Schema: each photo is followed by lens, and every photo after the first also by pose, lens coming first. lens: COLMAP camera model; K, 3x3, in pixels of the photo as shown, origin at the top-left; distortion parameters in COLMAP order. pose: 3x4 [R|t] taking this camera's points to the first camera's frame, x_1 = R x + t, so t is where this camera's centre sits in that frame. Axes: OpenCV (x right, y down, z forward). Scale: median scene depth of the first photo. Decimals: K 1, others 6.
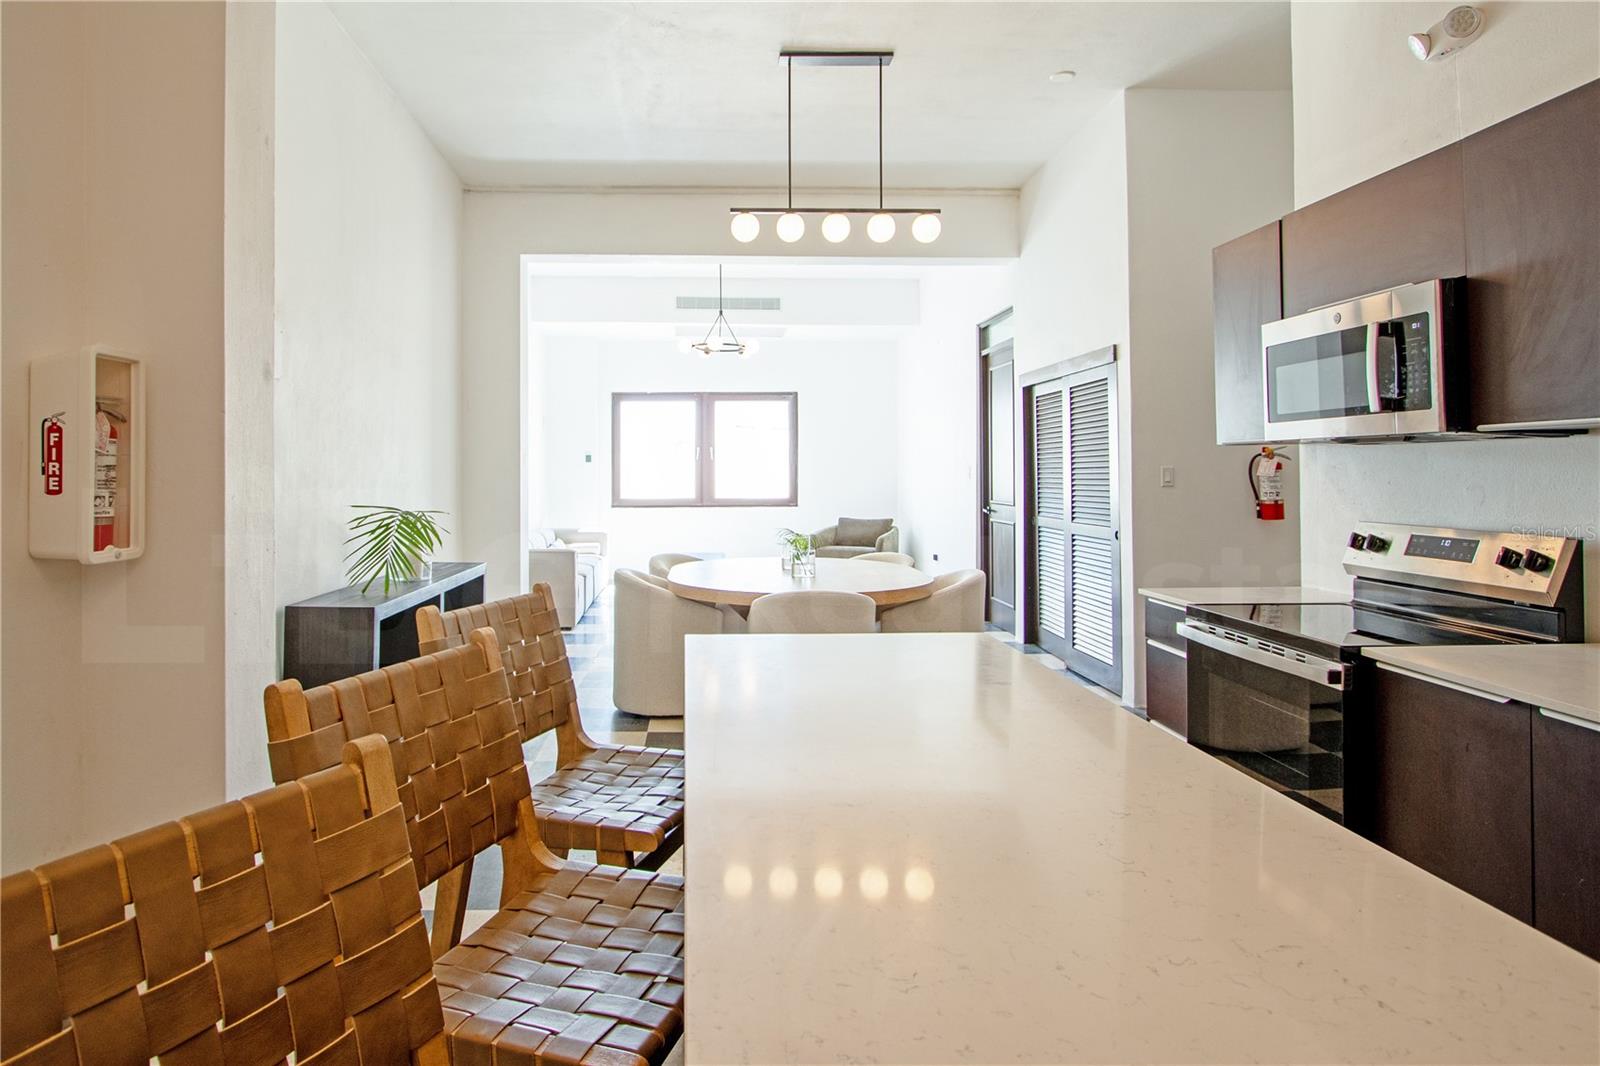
lens RADIAL K [[904.9, 0, 735.6], [0, 904.9, 463.0], [0, 0, 1]] dist [-0.010897, 0.000017]
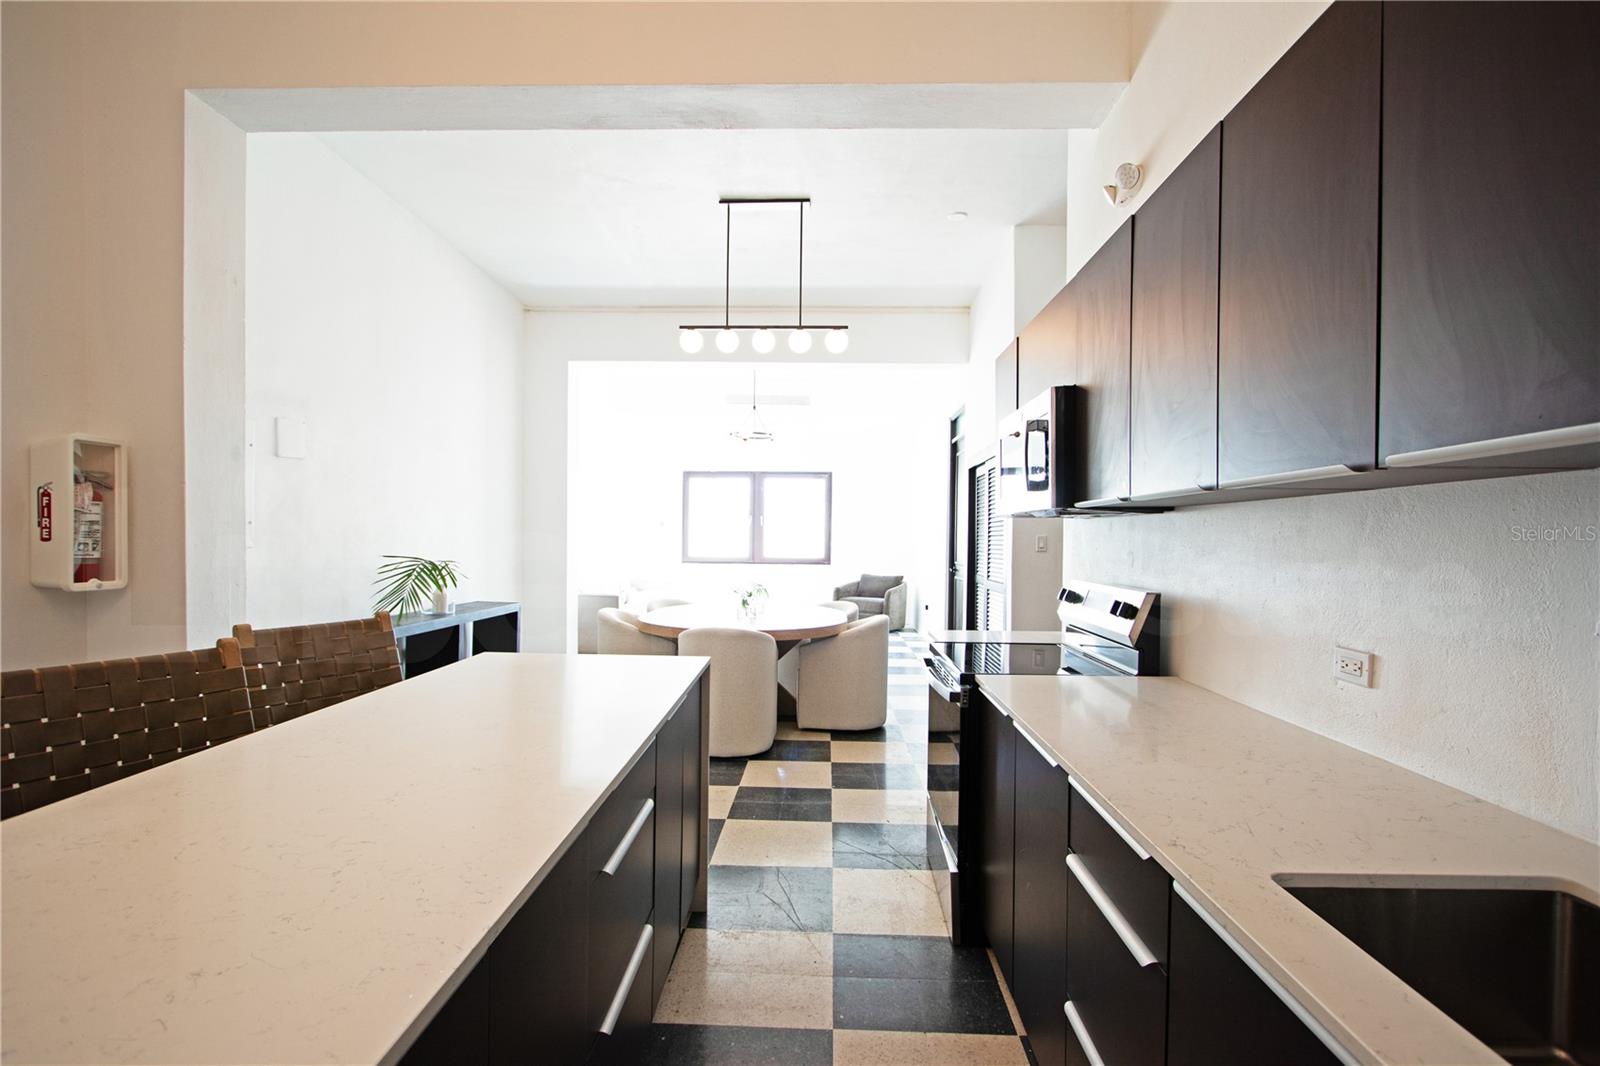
lens RADIAL K [[740.0, 0, 802.7], [0, 740.0, 550.7], [0, 0, 1]] dist [-0.013174, 0.000225]
pose [[0.998061, 0.015448, -0.060300, 0.241076], [-0.013734, 0.999493, 0.028736, 0.000548], [0.060713, -0.027852, 0.997767, -0.029447]]
